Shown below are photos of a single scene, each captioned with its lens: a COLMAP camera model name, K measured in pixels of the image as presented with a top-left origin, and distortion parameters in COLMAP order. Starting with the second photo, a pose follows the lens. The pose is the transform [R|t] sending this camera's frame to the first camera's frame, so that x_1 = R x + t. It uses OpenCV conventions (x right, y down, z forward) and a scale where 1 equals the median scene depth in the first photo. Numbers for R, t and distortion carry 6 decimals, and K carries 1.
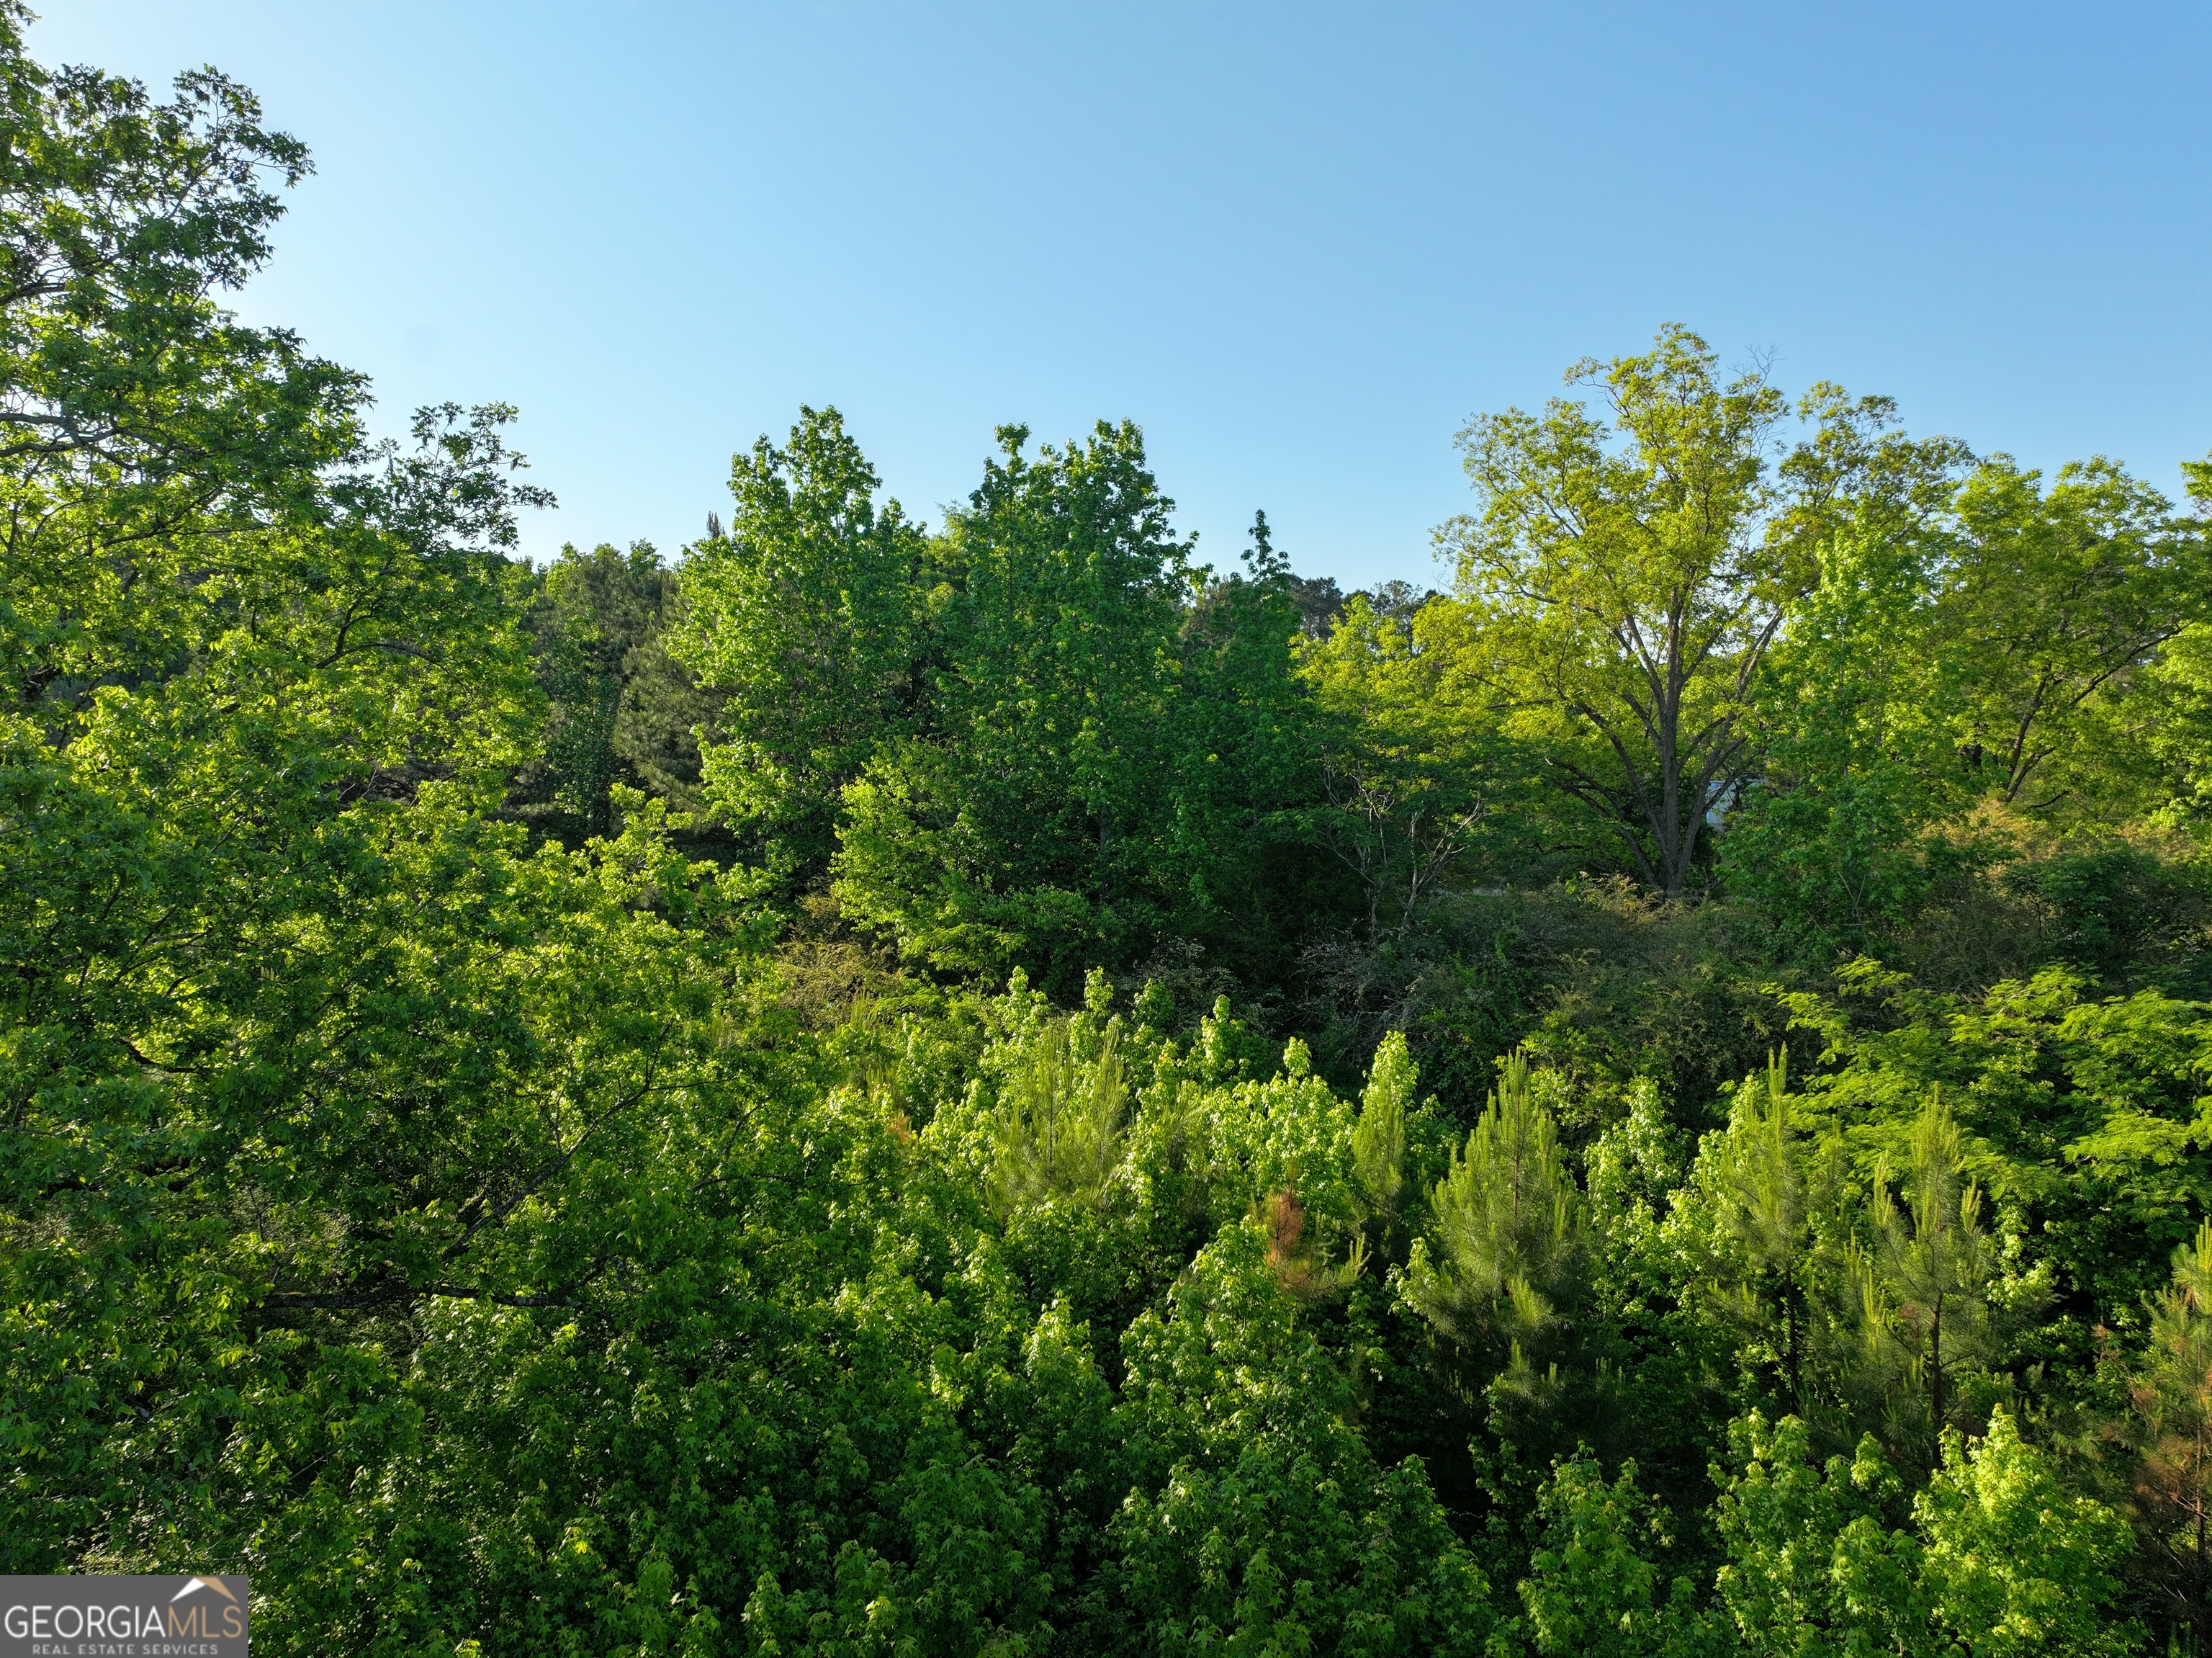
lens RADIAL K [[1550.4, 0, 1103.5], [0, 1550.4, 821.6], [0, 0, 1]] dist [-0.001023, 0.017664]
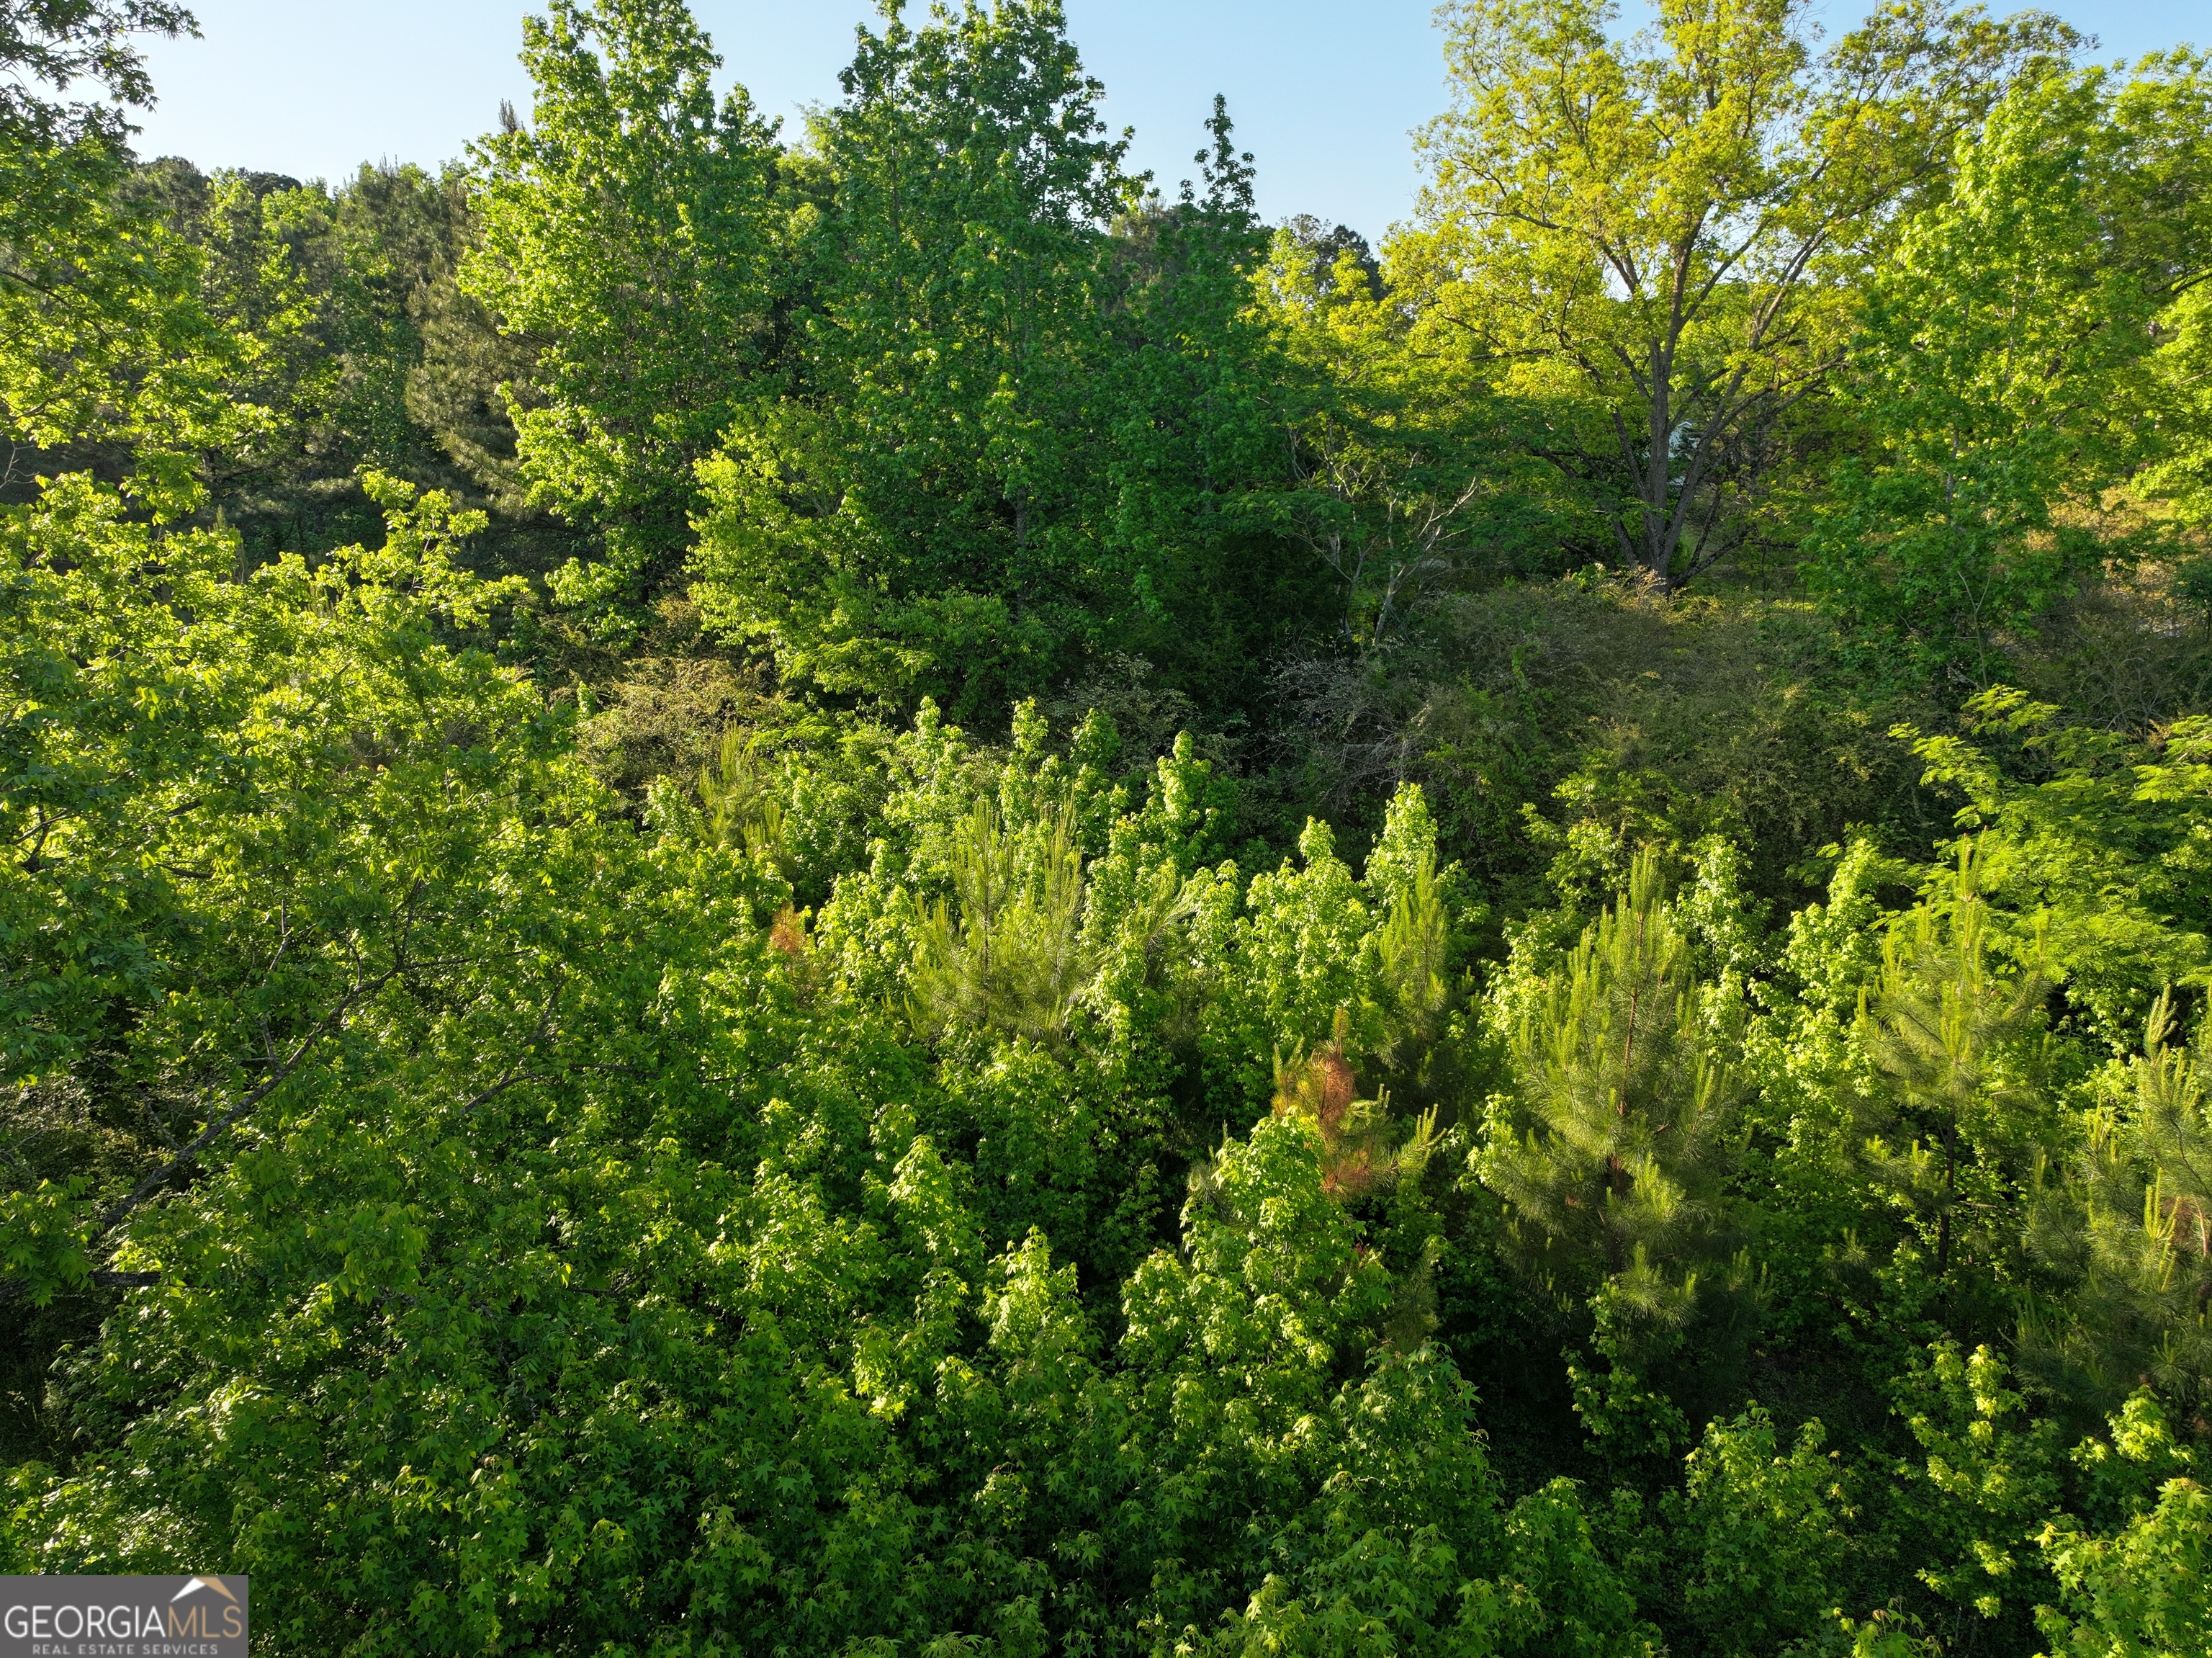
lens RADIAL K [[1550.4, 0, 1098.0], [0, 1550.4, 820.2], [0, 0, 1]] dist [-0.001023, 0.017664]
pose [[0.997315, -0.022491, 0.069685, -0.028870], [0.007036, 0.976692, 0.214530, -0.018142], [-0.072886, -0.213464, 0.974228, 0.231860]]
